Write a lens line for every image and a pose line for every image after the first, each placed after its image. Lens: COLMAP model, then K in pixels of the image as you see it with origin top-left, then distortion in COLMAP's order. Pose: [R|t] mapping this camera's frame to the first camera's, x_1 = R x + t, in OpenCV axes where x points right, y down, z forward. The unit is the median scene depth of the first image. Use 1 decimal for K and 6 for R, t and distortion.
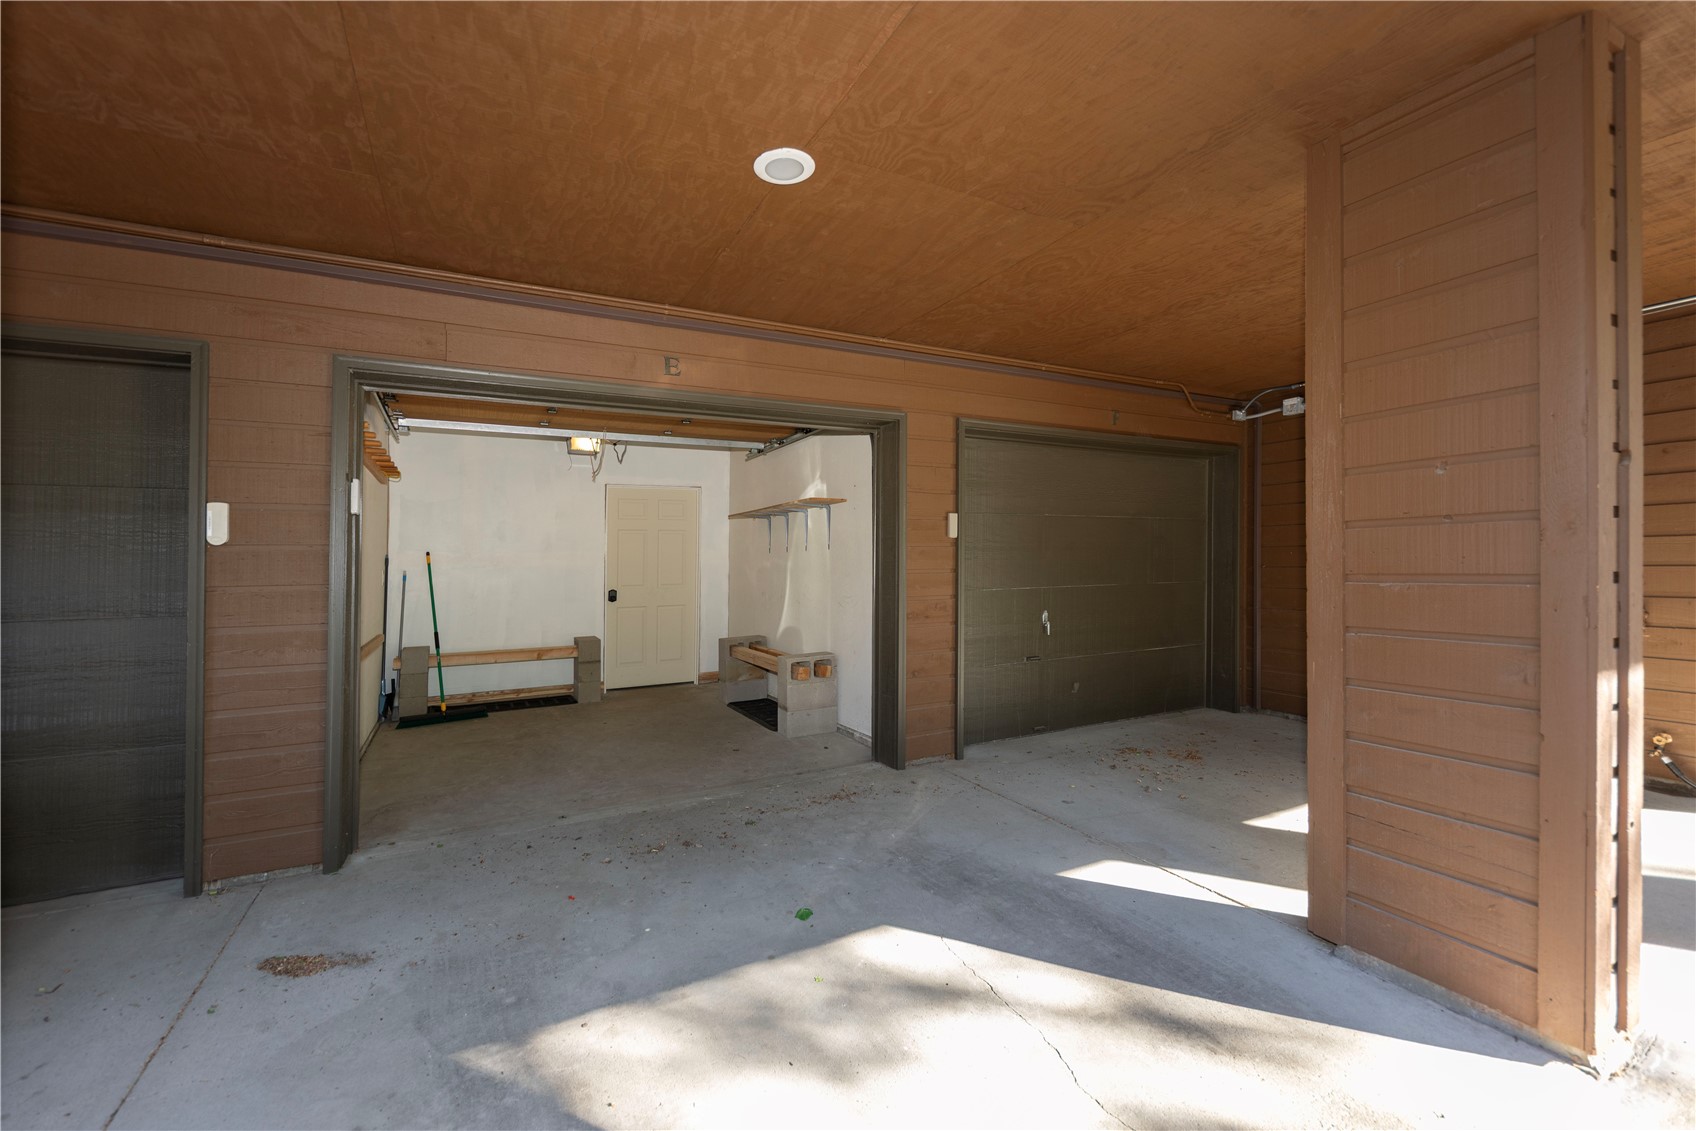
lens RADIAL K [[726.6, 0, 850.7], [0, 726.6, 560.4], [0, 0, 1]] dist [0.001969, 0.000108]
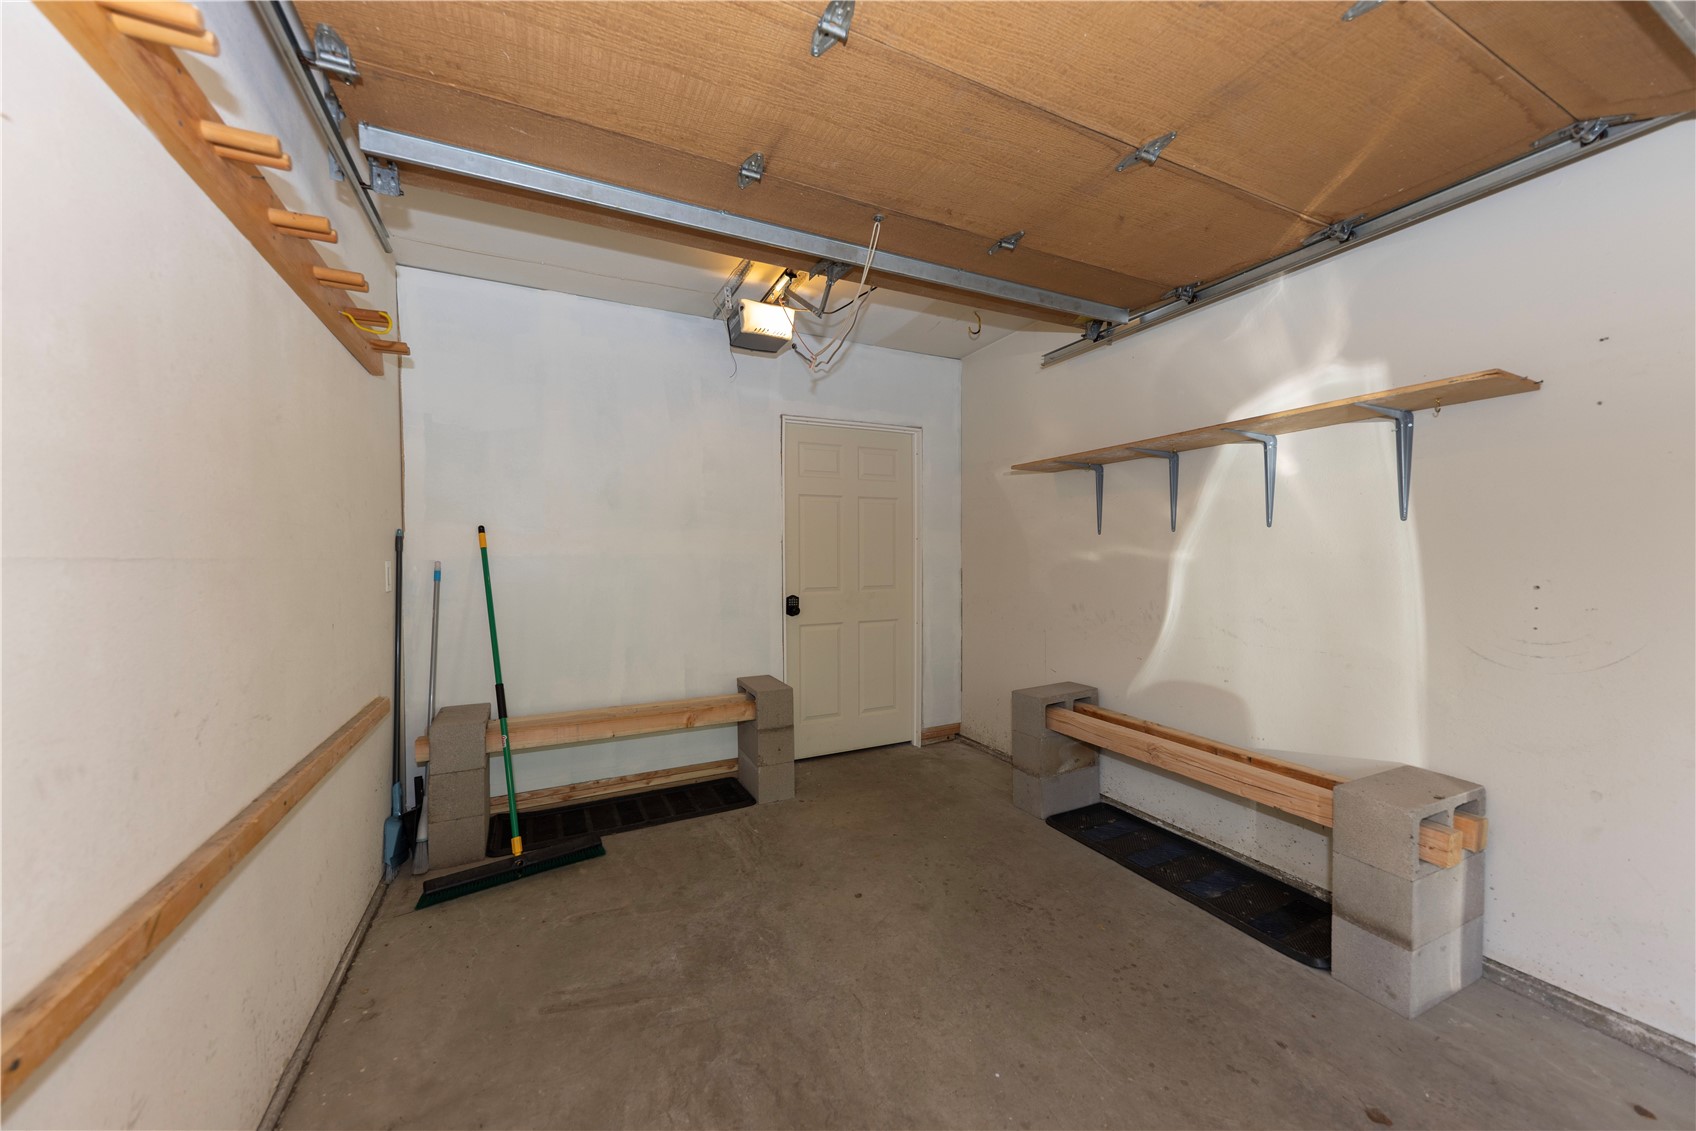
lens RADIAL K [[622.4, 0, 845.1], [0, 622.4, 604.5], [0, 0, 1]] dist [-0.000314, -0.000027]
pose [[0.999221, 0.011780, -0.037669, -0.298656], [-0.008685, 0.996653, 0.081288, 0.006428], [0.038501, -0.080898, 0.995979, 0.554077]]
